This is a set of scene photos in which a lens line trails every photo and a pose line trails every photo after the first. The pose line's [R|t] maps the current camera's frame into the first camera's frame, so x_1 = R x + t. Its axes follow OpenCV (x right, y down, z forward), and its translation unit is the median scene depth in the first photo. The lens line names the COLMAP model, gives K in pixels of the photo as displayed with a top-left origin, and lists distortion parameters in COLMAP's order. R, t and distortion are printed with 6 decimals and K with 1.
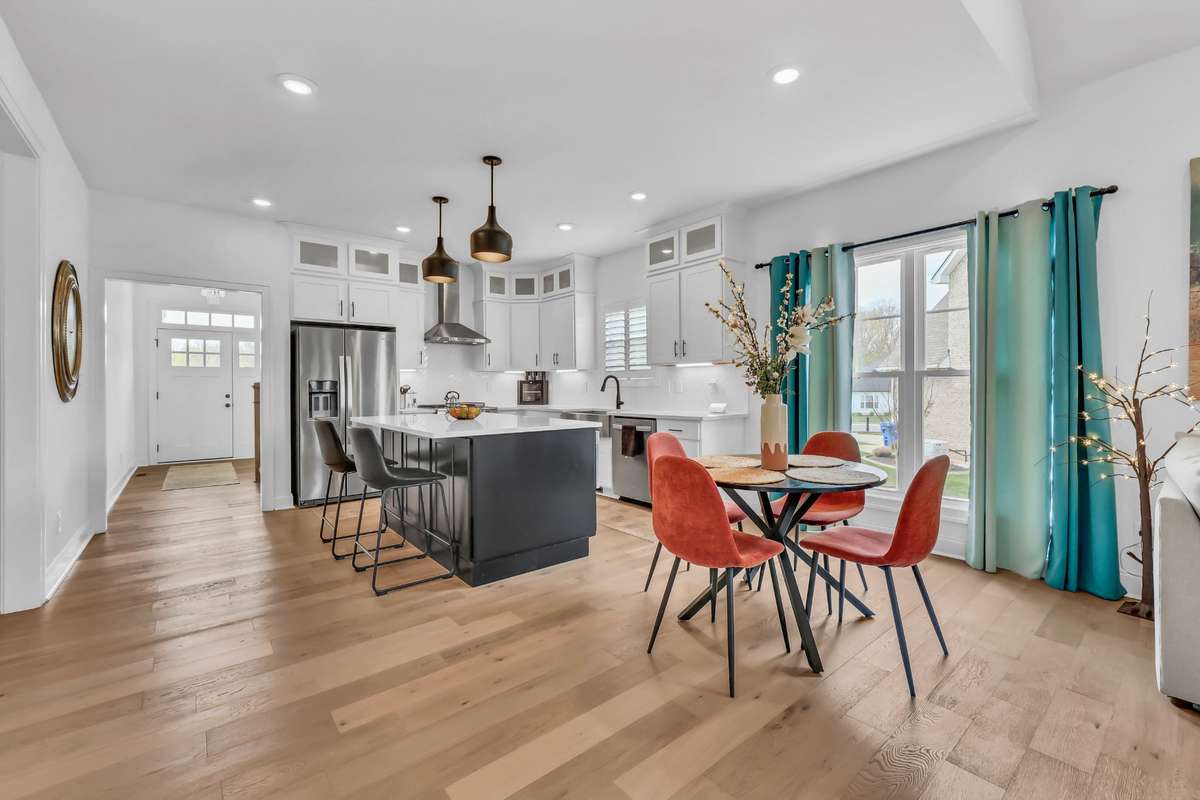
lens RADIAL K [[506.0, 0, 602.3], [0, 506.0, 391.2], [0, 0, 1]] dist [-0.000367, 0.001508]
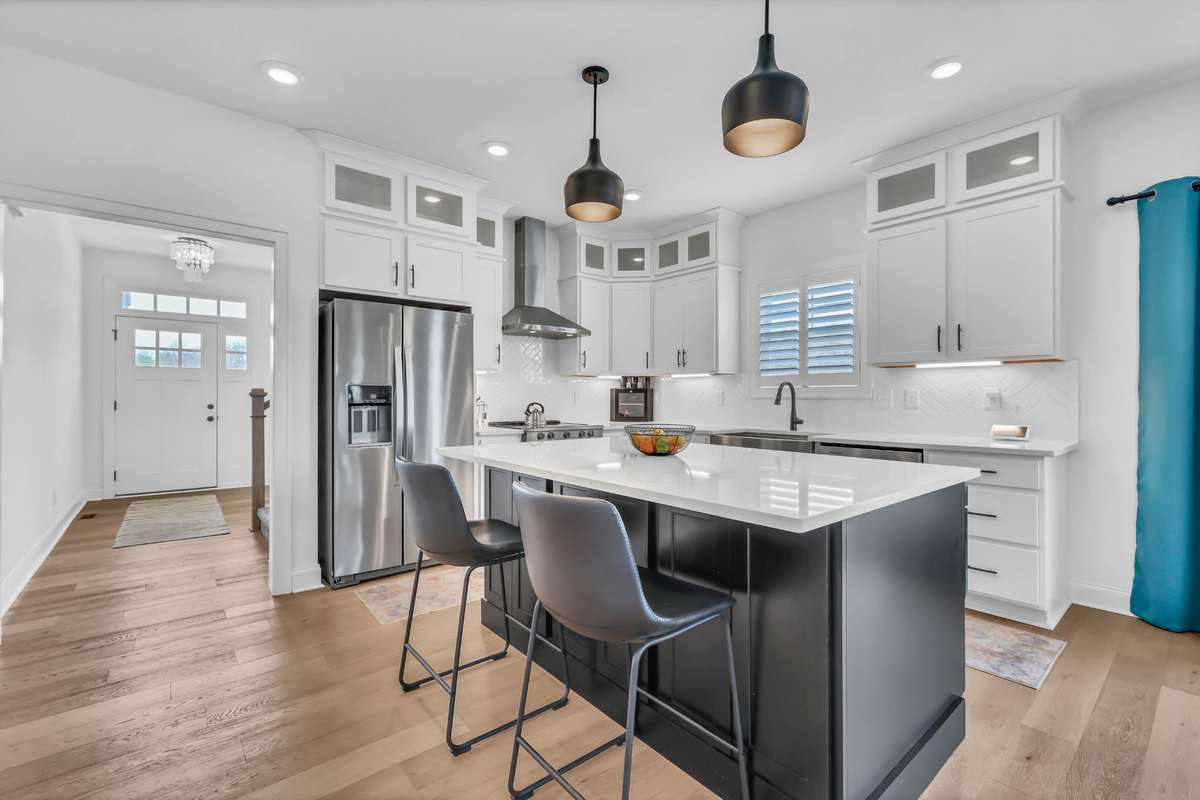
lens RADIAL K [[506.0, 0, 598.9], [0, 506.0, 400.2], [0, 0, 1]] dist [-0.000367, 0.001508]
pose [[0.999662, 0.007108, 0.024991, -0.232680], [-0.007072, 0.999974, -0.001540, -0.002986], [-0.025001, 0.001363, 0.999686, 0.297438]]
